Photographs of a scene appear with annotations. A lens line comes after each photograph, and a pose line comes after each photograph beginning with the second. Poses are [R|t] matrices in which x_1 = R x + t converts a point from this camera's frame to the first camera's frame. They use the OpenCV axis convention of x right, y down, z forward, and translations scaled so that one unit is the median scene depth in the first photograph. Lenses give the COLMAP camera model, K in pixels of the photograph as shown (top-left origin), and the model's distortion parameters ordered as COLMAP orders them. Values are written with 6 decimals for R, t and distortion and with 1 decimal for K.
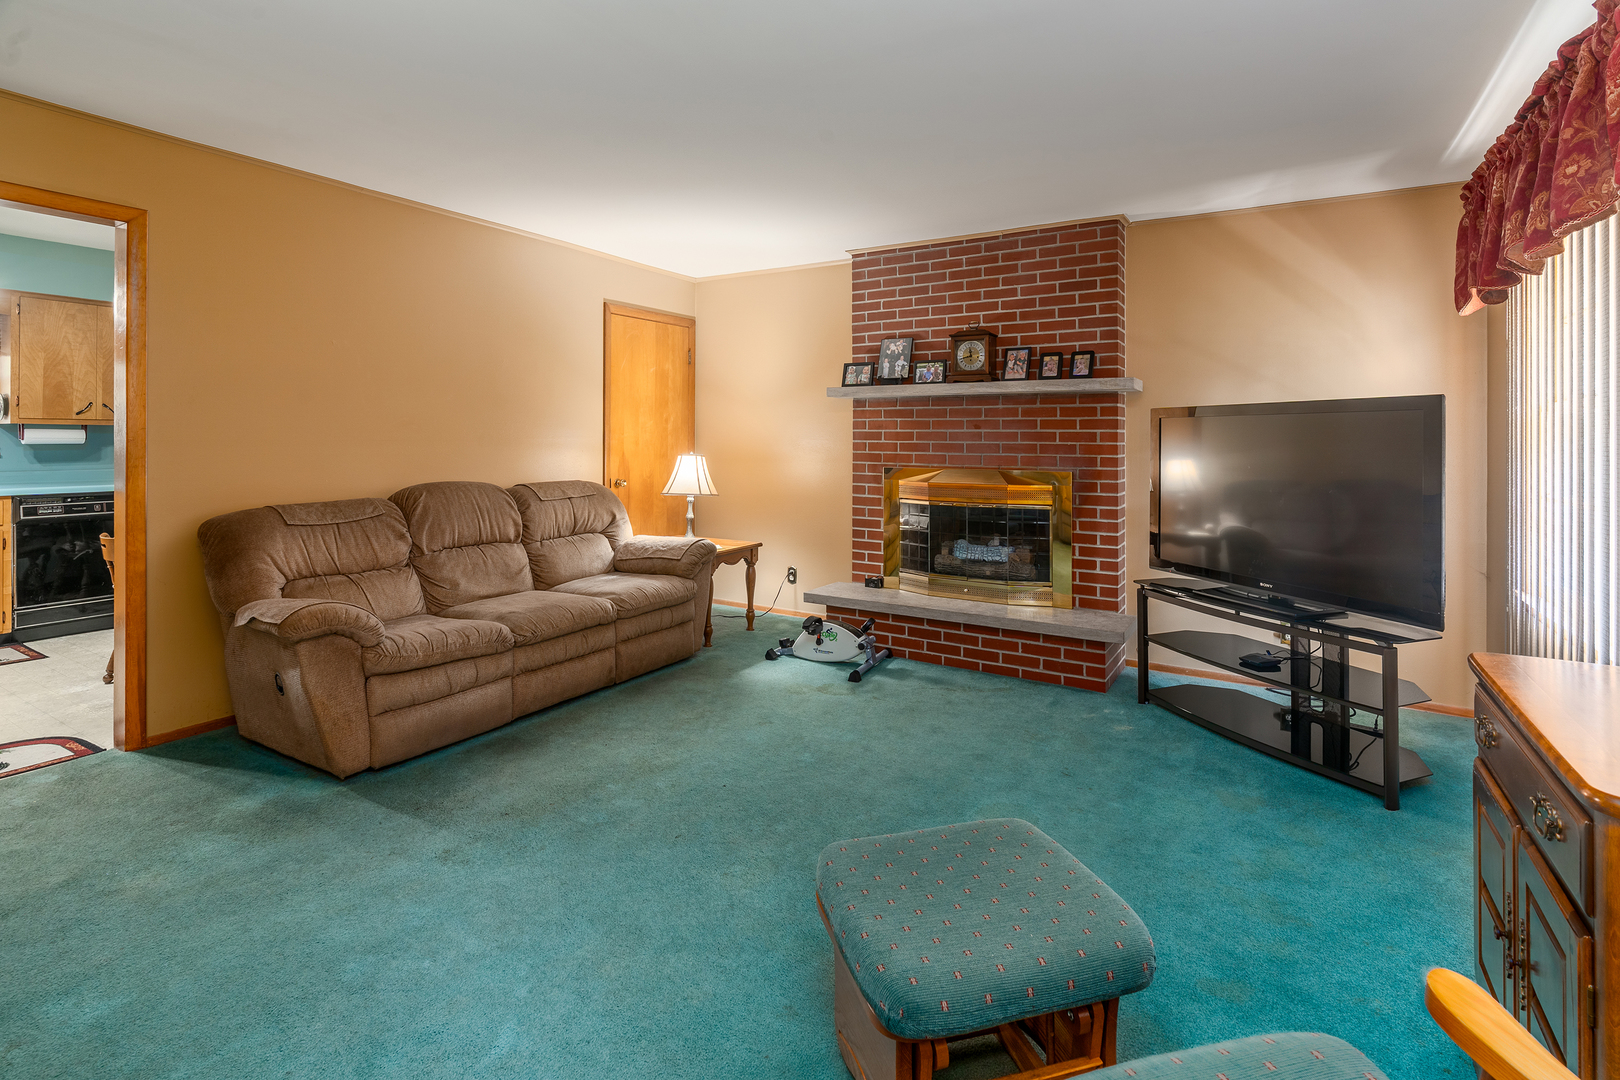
lens RADIAL K [[763.7, 0, 799.3], [0, 763.7, 435.9], [0, 0, 1]] dist [-0.008181, 0.001224]
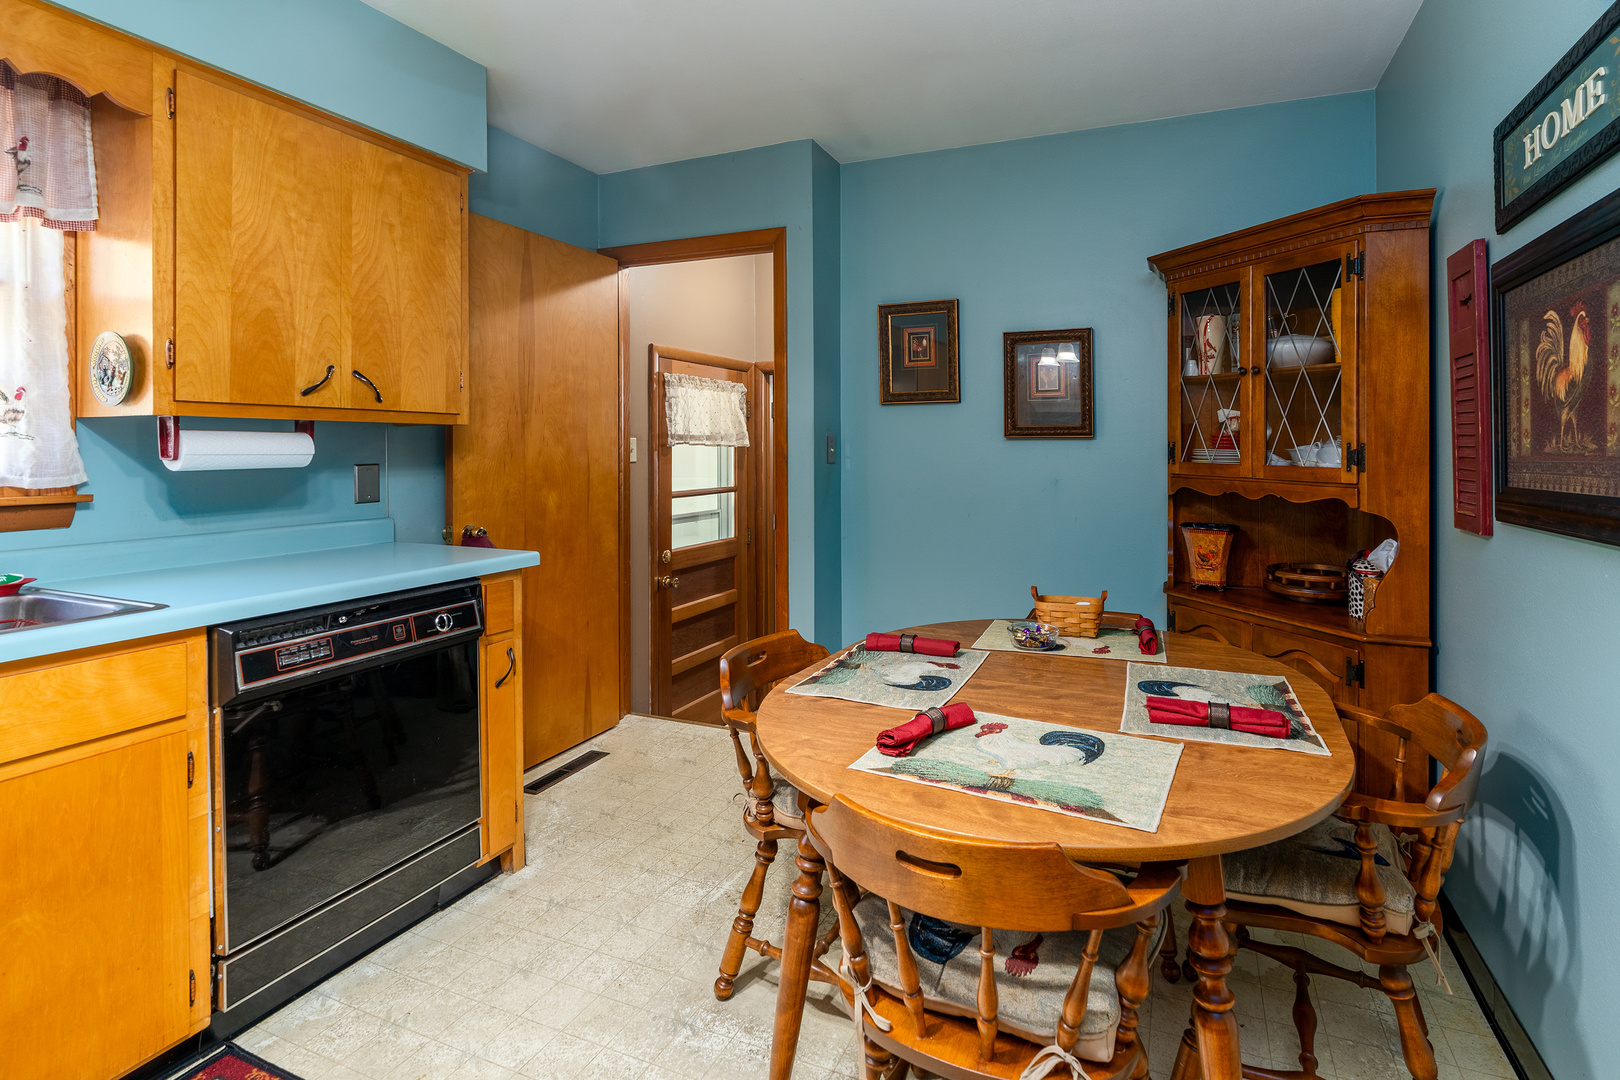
lens RADIAL K [[763.7, 0, 867.0], [0, 763.7, 444.2], [0, 0, 1]] dist [-0.008181, 0.001224]
pose [[0.985734, -0.007651, 0.168136, -0.747171], [0.007819, 0.999969, -0.000342, 0.000333], [-0.168128, 0.001651, 0.985764, 0.570598]]
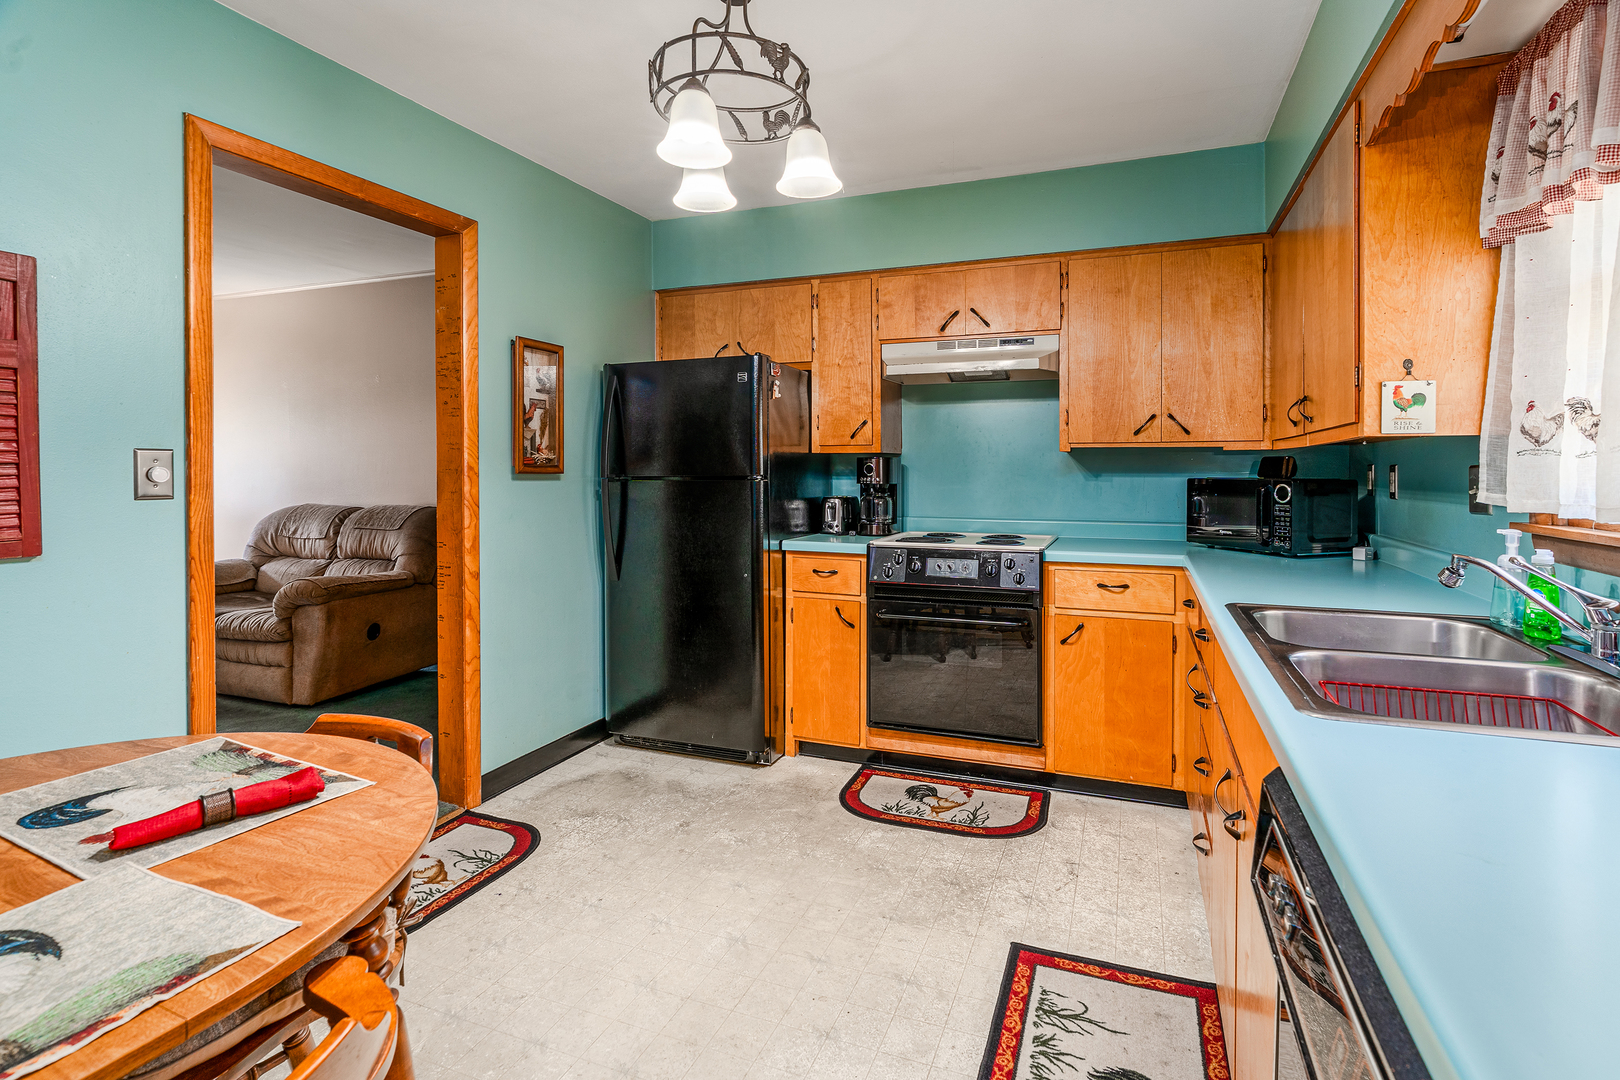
lens RADIAL K [[763.7, 0, 853.6], [0, 763.7, 483.6], [0, 0, 1]] dist [-0.008181, 0.001224]
pose [[-0.979430, -0.007127, -0.201657, -0.815632], [-0.011039, 0.999772, 0.018277, 0.000359], [0.201481, 0.020127, -0.979286, 1.090899]]
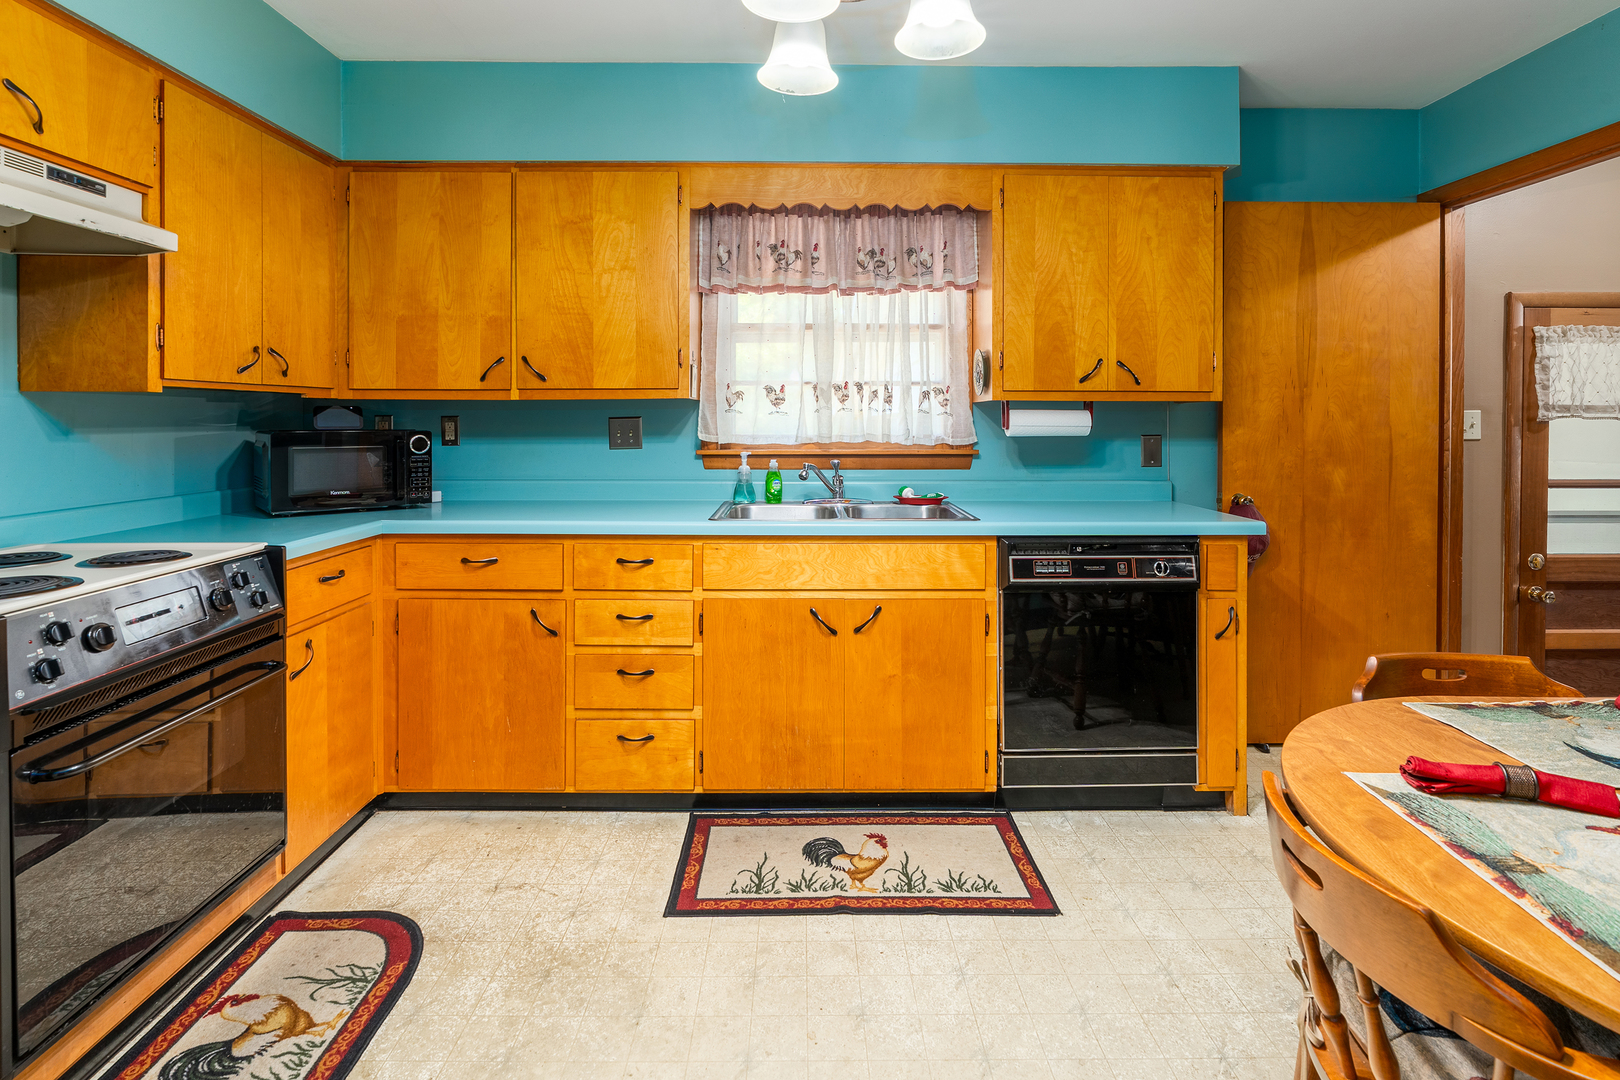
lens RADIAL K [[776.0, 0, 822.5], [0, 776.0, 429.0], [0, 0, 1]] dist [-0.011341, 0.001068]
pose [[0.539737, 0.002137, -0.841831, -0.603762], [0.004477, 0.999975, 0.005409, 0.001360], [0.841822, -0.006689, 0.539714, 0.563247]]
